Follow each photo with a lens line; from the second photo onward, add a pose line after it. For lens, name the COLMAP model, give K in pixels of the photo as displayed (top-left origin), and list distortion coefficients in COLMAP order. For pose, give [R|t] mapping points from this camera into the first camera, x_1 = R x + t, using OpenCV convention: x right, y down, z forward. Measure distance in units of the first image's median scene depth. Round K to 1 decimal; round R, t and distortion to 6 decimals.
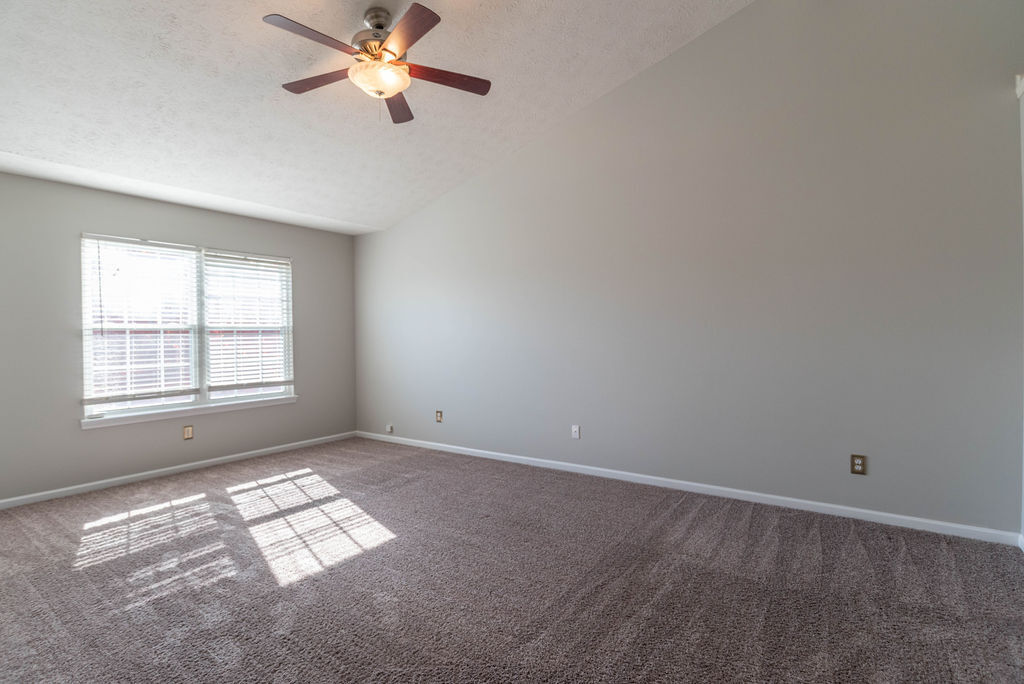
lens RADIAL K [[517.2, 0, 504.7], [0, 517.2, 344.8], [0, 0, 1]] dist [0.001949, 0.000753]
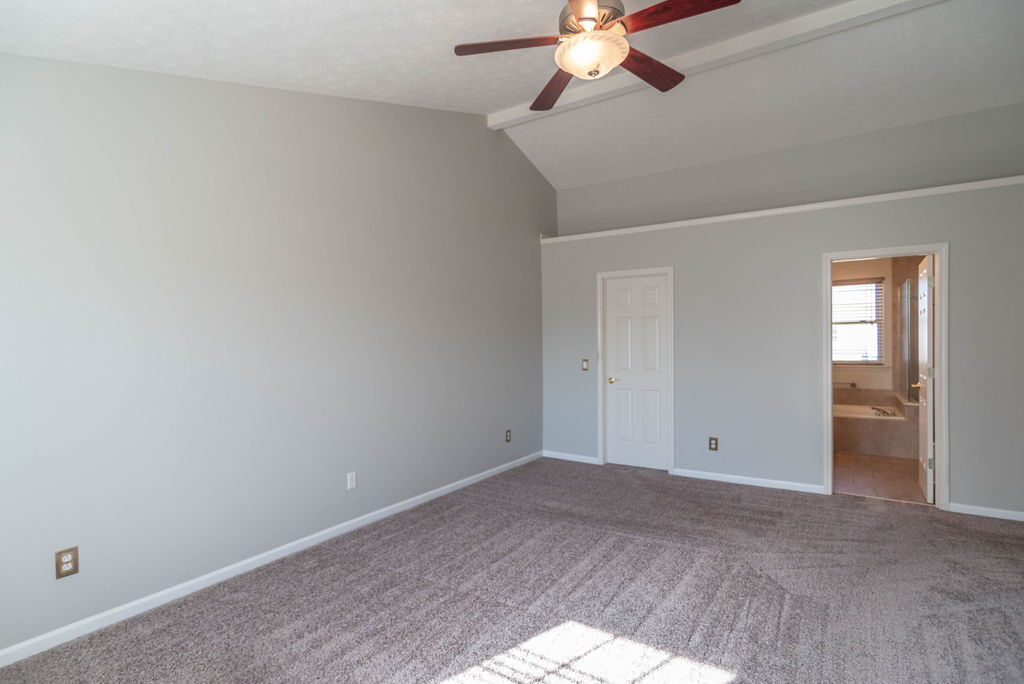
lens RADIAL K [[514.4, 0, 514.8], [0, 514.4, 341.1], [0, 0, 1]] dist [-0.003663, -0.001022]
pose [[-0.074659, 0.024329, 0.996912, -0.953175], [0.021123, 0.999517, -0.022810, -0.039168], [-0.996985, 0.019355, -0.075137, 1.086617]]
